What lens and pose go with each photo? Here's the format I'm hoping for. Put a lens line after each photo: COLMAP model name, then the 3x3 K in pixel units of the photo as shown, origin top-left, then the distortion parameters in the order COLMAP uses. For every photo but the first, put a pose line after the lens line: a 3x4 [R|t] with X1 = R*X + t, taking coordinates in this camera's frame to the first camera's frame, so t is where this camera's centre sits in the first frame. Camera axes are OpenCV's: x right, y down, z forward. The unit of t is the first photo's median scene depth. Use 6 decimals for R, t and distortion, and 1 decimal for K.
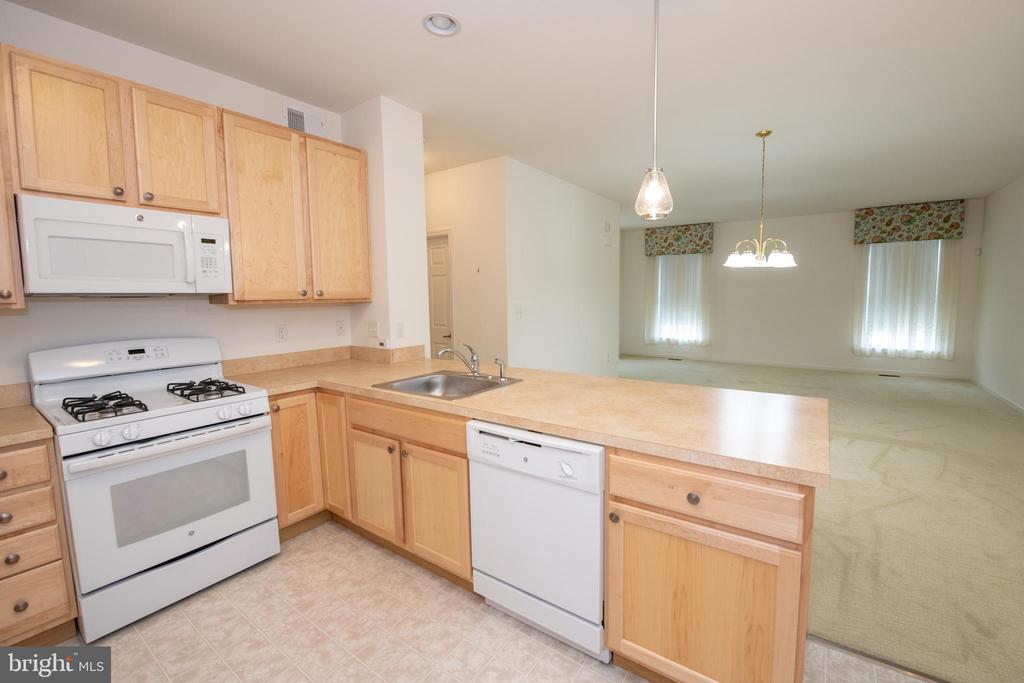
lens RADIAL K [[424.2, 0, 533.7], [0, 424.2, 336.2], [0, 0, 1]] dist [-0.018447, -0.000345]
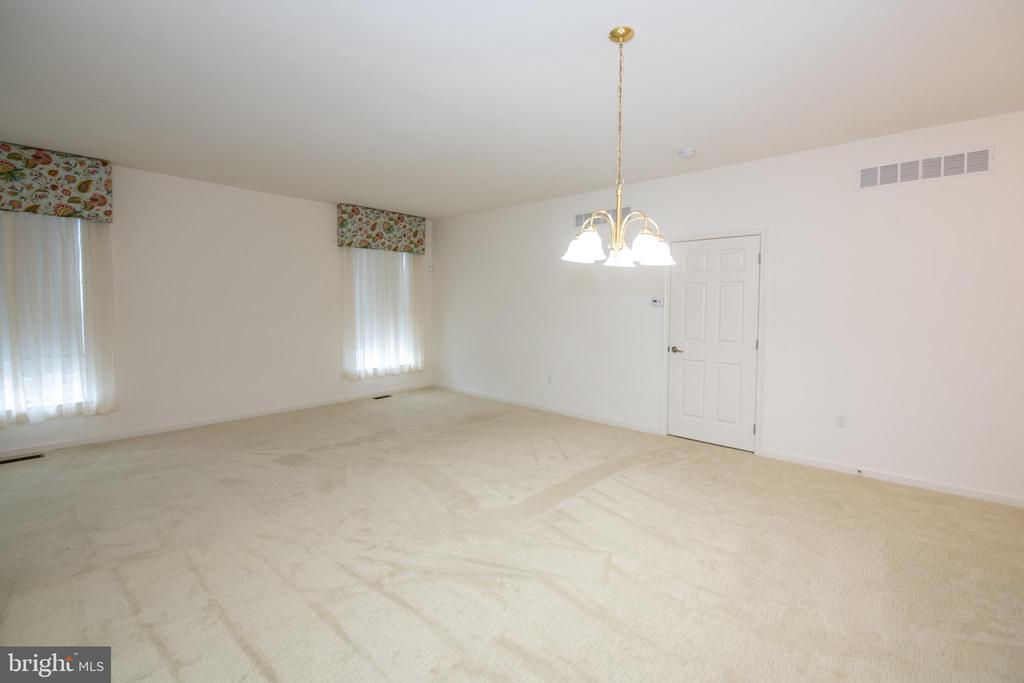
lens RADIAL K [[432.2, 0, 539.9], [0, 432.2, 324.8], [0, 0, 1]] dist [-0.018638, -0.000434]
pose [[0.095866, -0.035354, 0.994766, -0.037961], [0.090038, 0.995580, 0.026706, -0.059615], [-0.991314, 0.087007, 0.098625, 0.605407]]
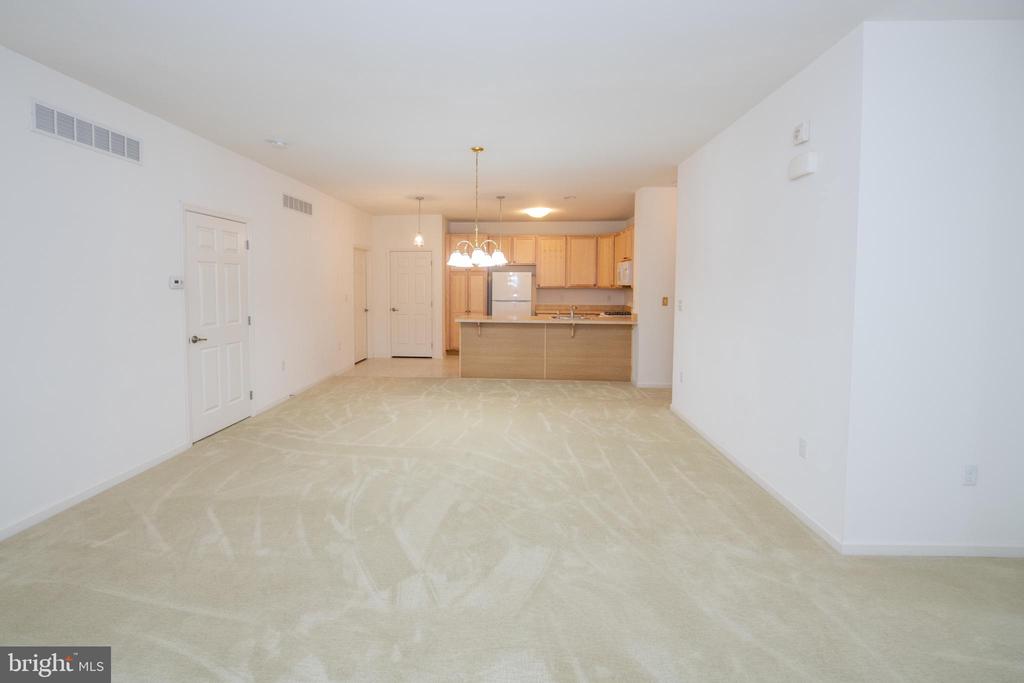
lens RADIAL K [[445.1, 0, 476.2], [0, 445.1, 309.8], [0, 0, 1]] dist [-0.021896, -0.000423]
pose [[-0.877456, 0.035410, -0.478348, 0.630990], [-0.039955, 0.988409, 0.146459, -0.125331], [0.477990, 0.147624, -0.865871, 1.164743]]
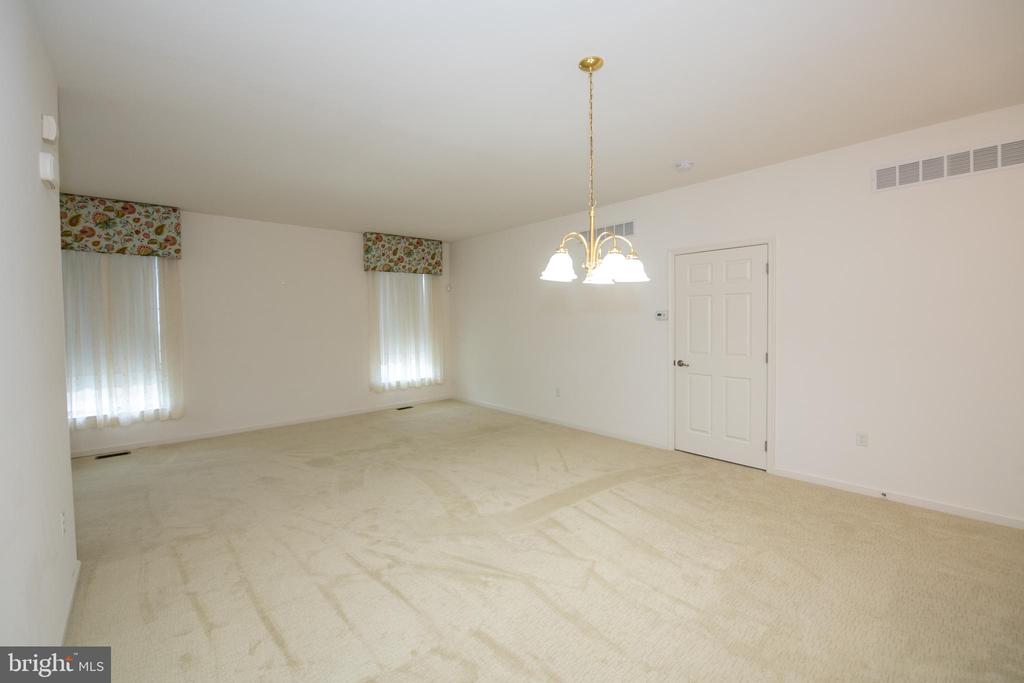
lens RADIAL K [[423.7, 0, 499.3], [0, 423.7, 333.6], [0, 0, 1]] dist [-0.018440, -0.000461]
pose [[0.252084, -0.025132, 0.967379, -0.048765], [0.105439, 0.994424, -0.001641, -0.058171], [-0.961944, 0.102413, 0.253328, 0.563943]]
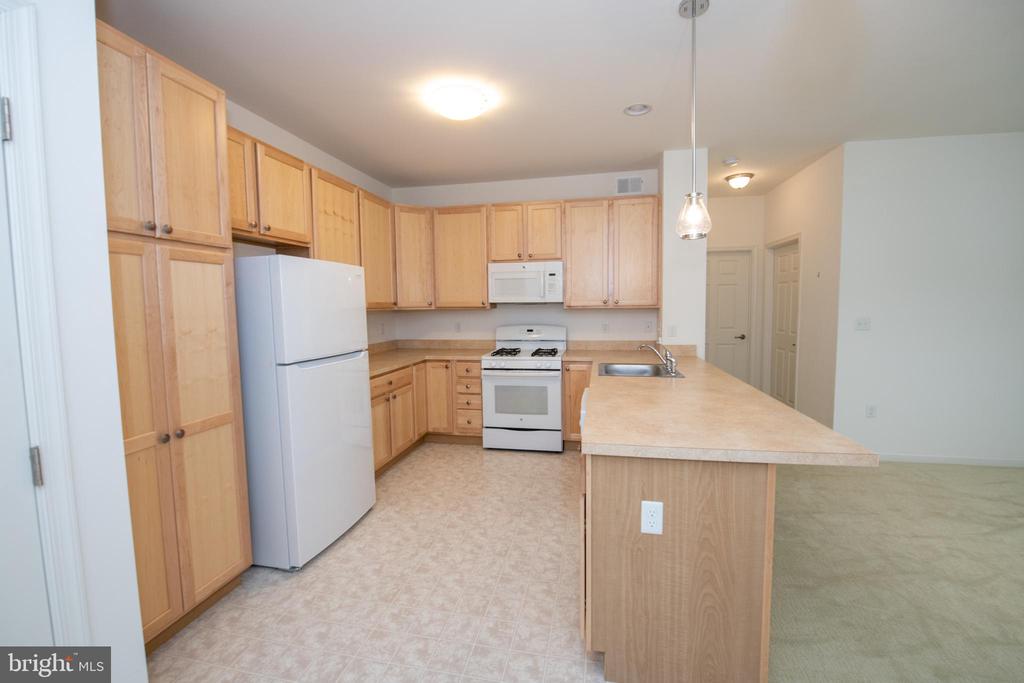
lens RADIAL K [[422.9, 0, 515.5], [0, 422.9, 333.1], [0, 0, 1]] dist [-0.019313, -0.000083]
pose [[0.393150, 0.068519, -0.916918, 0.311380], [-0.082113, 0.995851, 0.039210, -0.008991], [0.915801, 0.059876, 0.397145, 0.037720]]
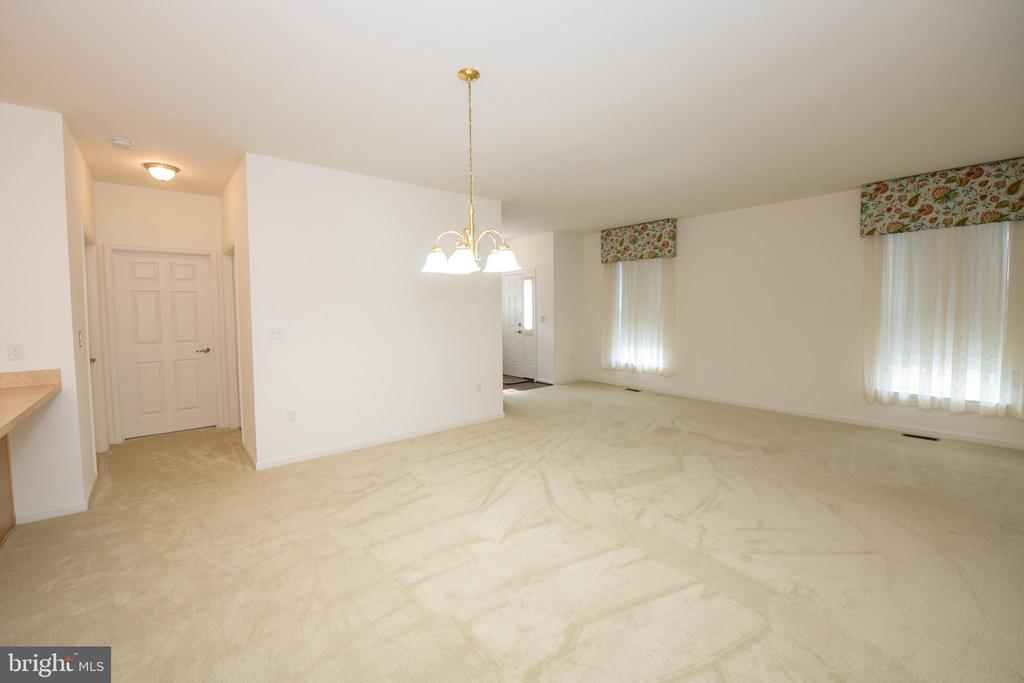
lens RADIAL K [[423.7, 0, 499.3], [0, 423.7, 333.6], [0, 0, 1]] dist [-0.018440, -0.000461]
pose [[0.958341, 0.019213, -0.284980, 0.442063], [-0.029274, 0.999088, -0.031088, -0.027616], [0.284123, 0.038135, 0.958029, 0.215465]]
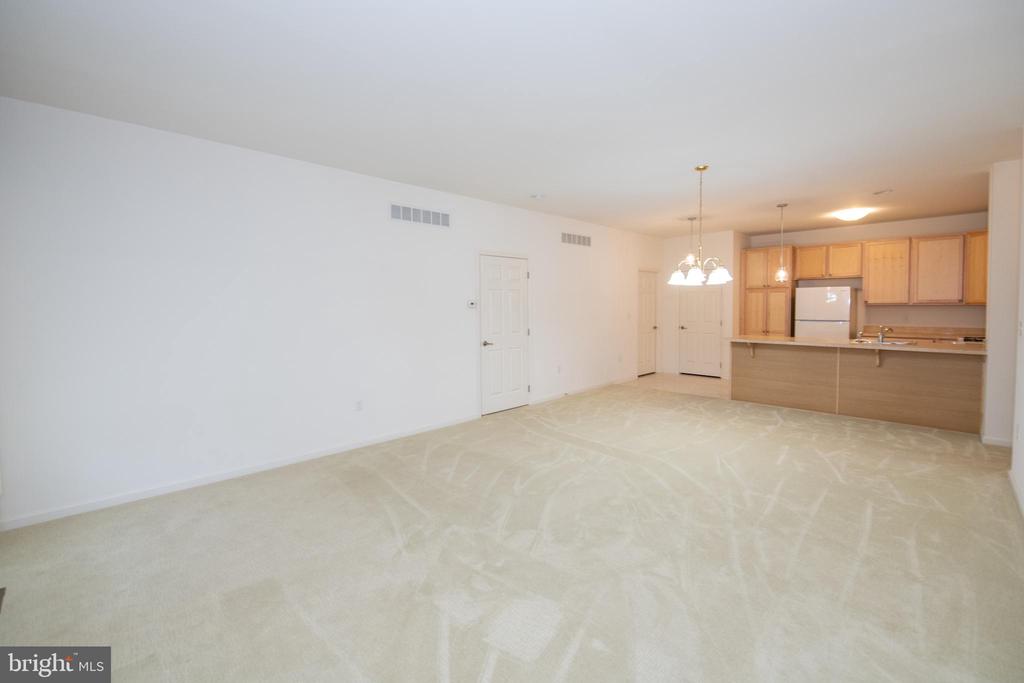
lens RADIAL K [[420.0, 0, 514.1], [0, 420.0, 323.0], [0, 0, 1]] dist [-0.020987, -0.000452]
pose [[-0.980230, 0.012835, 0.197446, 0.461025], [0.040185, 0.990011, 0.135143, -0.131002], [-0.193739, 0.140405, -0.970954, 1.250326]]
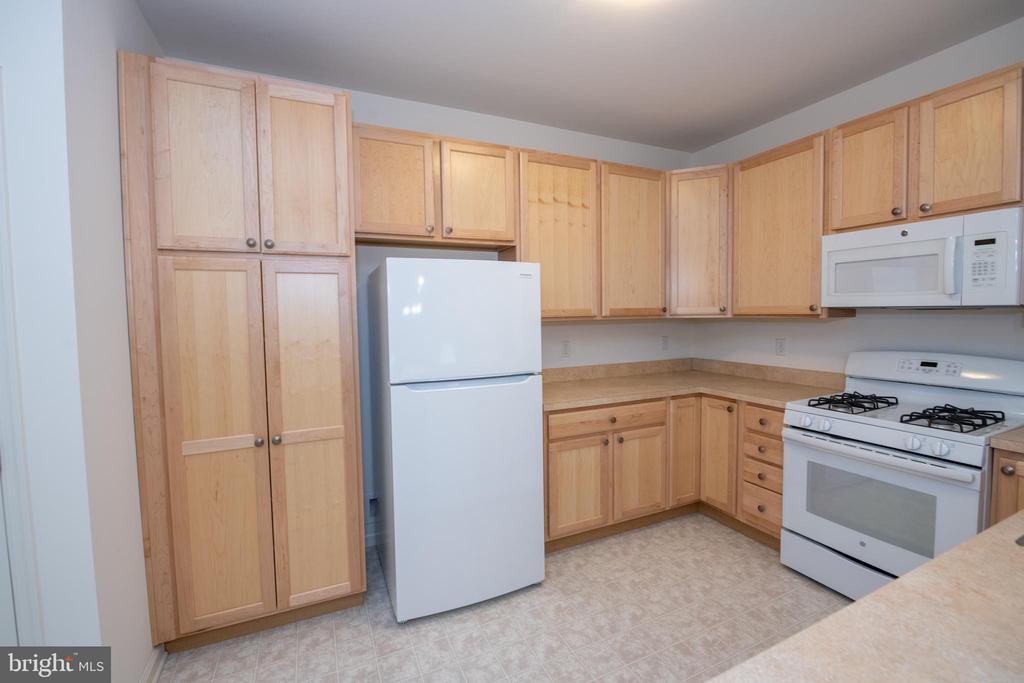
lens RADIAL K [[423.7, 0, 499.3], [0, 423.7, 333.6], [0, 0, 1]] dist [-0.018440, -0.000461]
pose [[-0.526241, 0.059763, -0.848233, 0.139588], [-0.061720, 0.992212, 0.108197, -0.026583], [0.848093, 0.109290, -0.518454, 0.215208]]
